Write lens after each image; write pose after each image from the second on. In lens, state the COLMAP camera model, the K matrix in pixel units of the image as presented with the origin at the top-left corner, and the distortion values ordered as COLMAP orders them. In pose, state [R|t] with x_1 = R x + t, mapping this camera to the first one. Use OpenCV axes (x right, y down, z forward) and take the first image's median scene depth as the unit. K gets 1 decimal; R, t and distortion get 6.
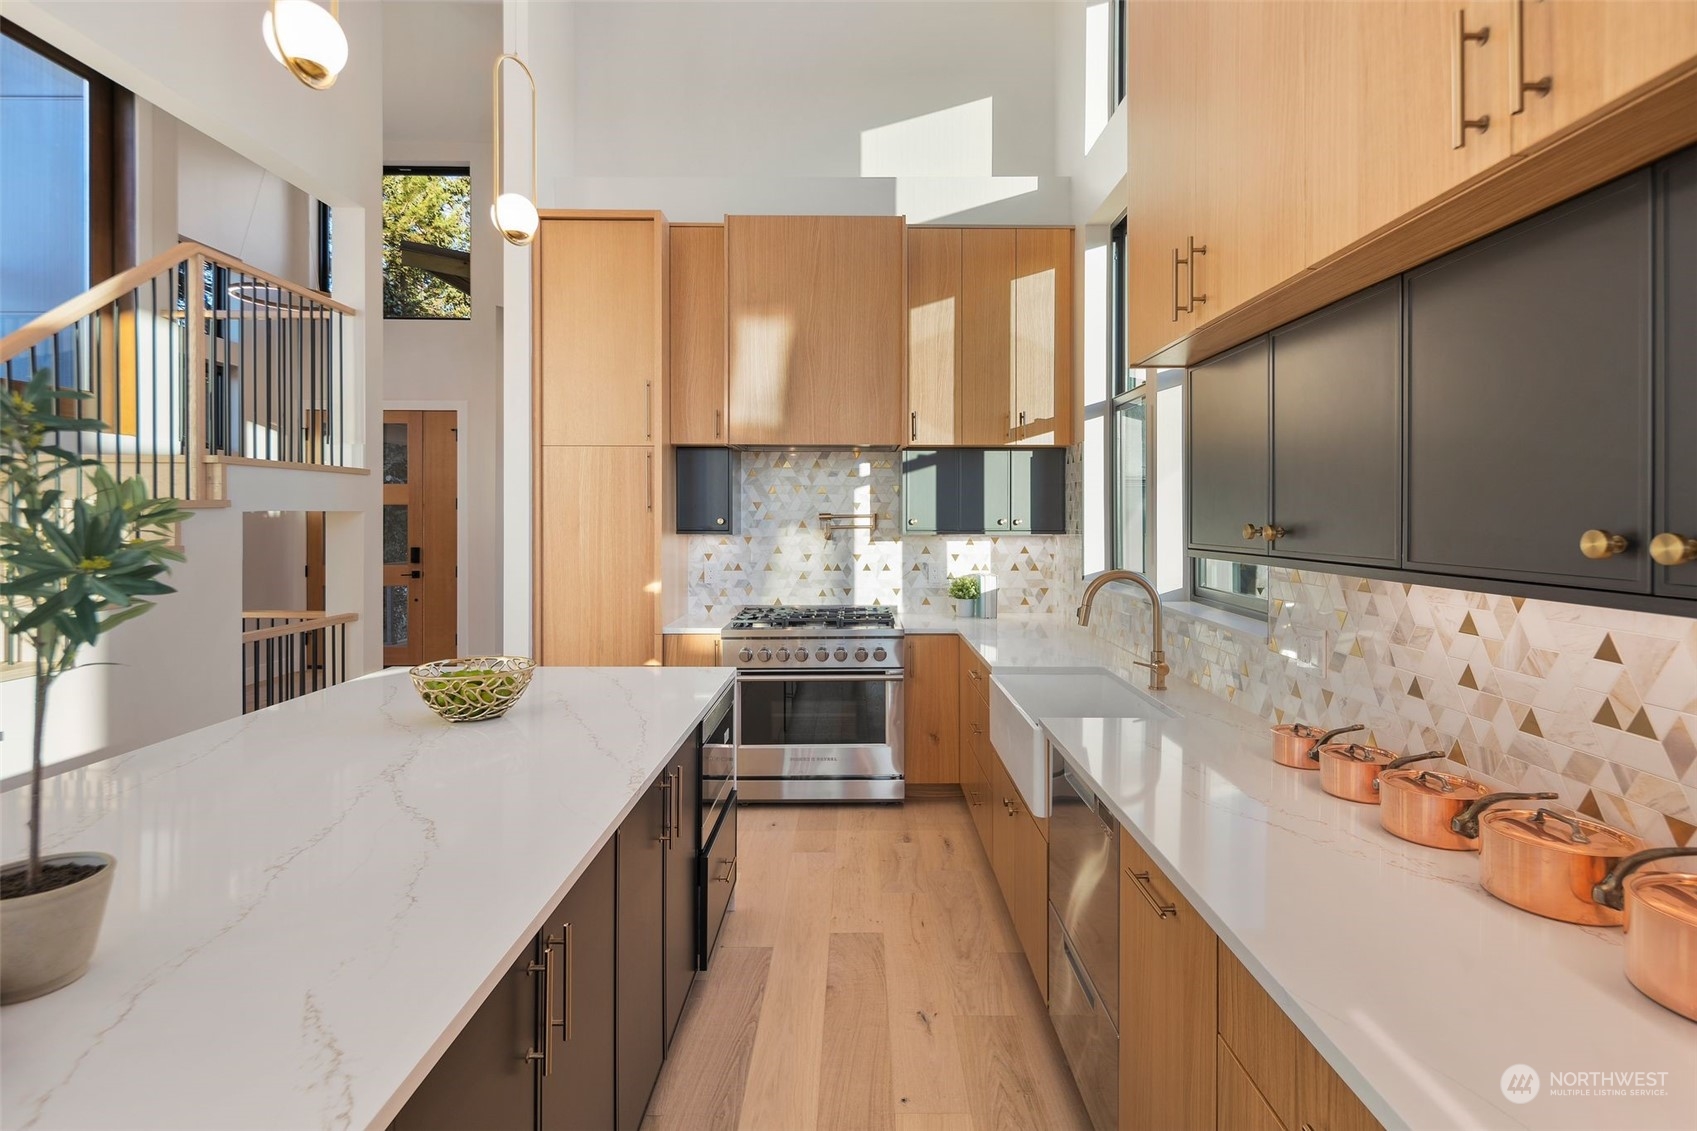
lens RADIAL K [[835.1, 0, 872.1], [0, 835.1, 525.8], [0, 0, 1]] dist [-0.000073, -0.001626]
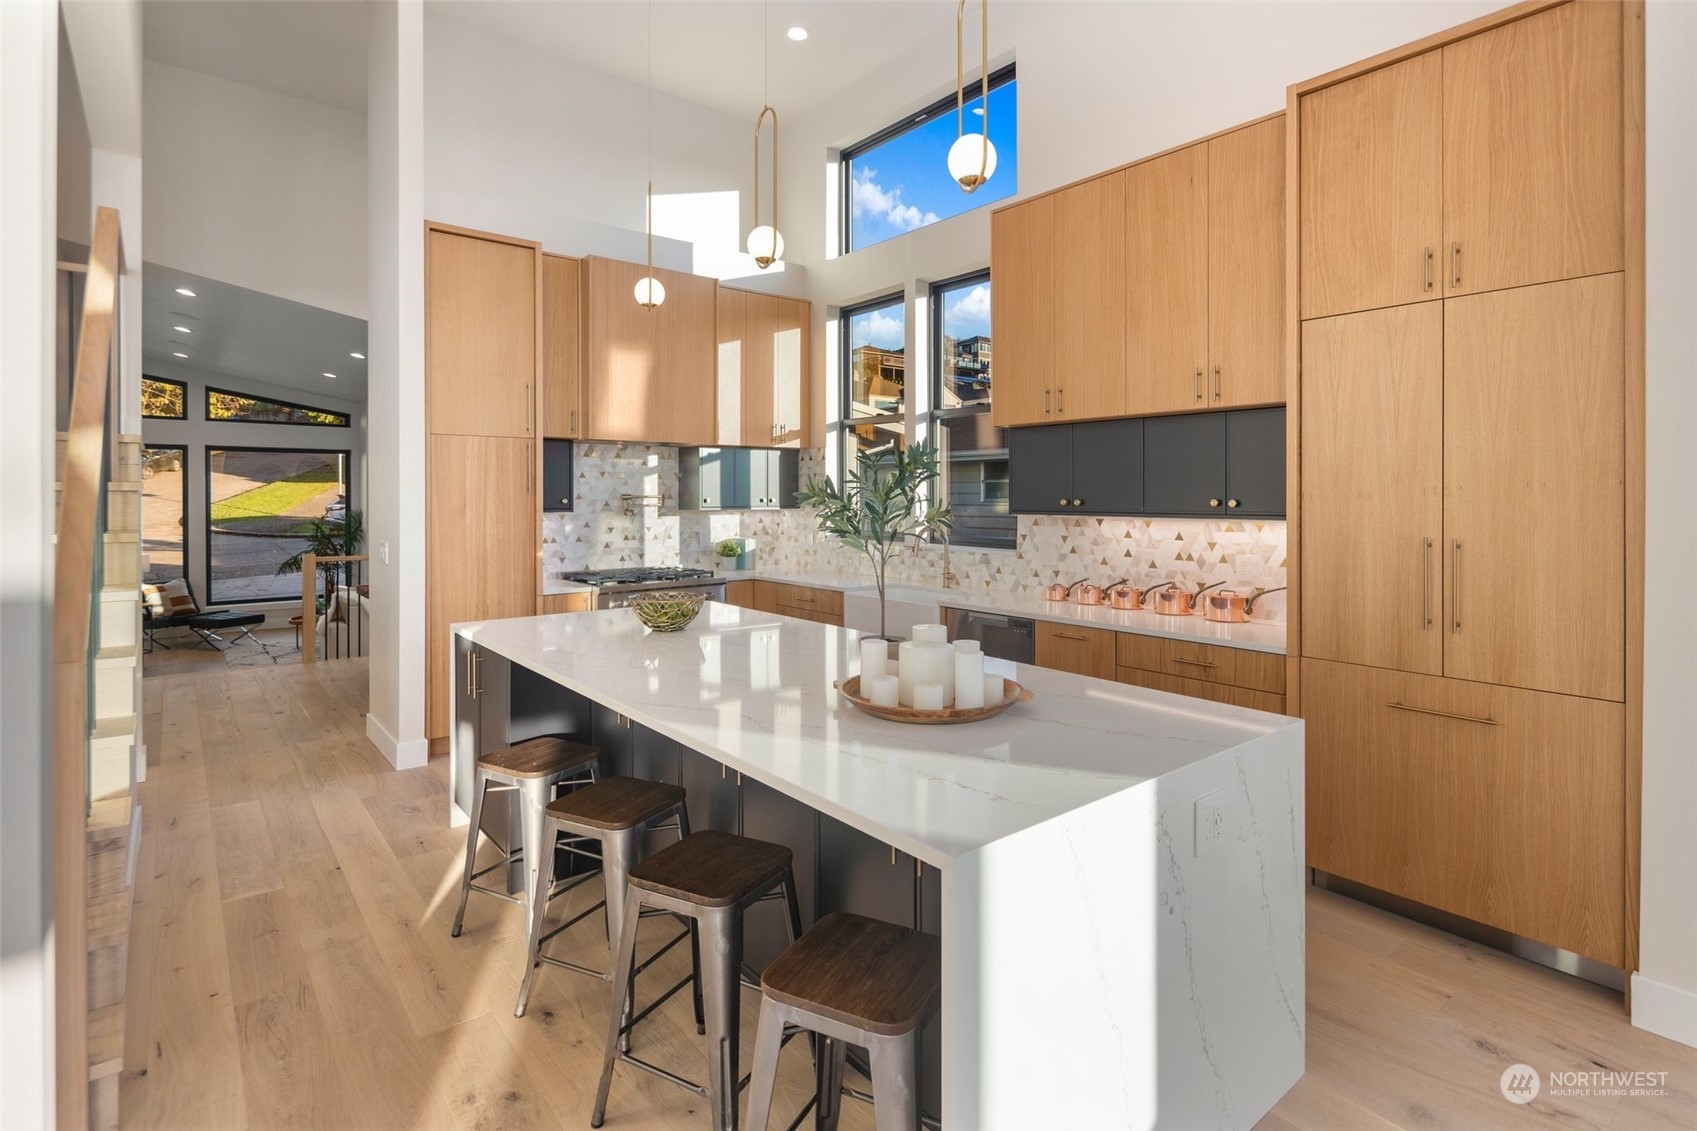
lens RADIAL K [[835.1, 0, 872.1], [0, 835.1, 525.8], [0, 0, 1]] dist [-0.000073, -0.001626]
pose [[0.774285, -0.024168, 0.632376, -0.603591], [0.009383, 0.999599, 0.026713, 0.001987], [-0.632768, -0.014750, 0.774201, -0.219054]]
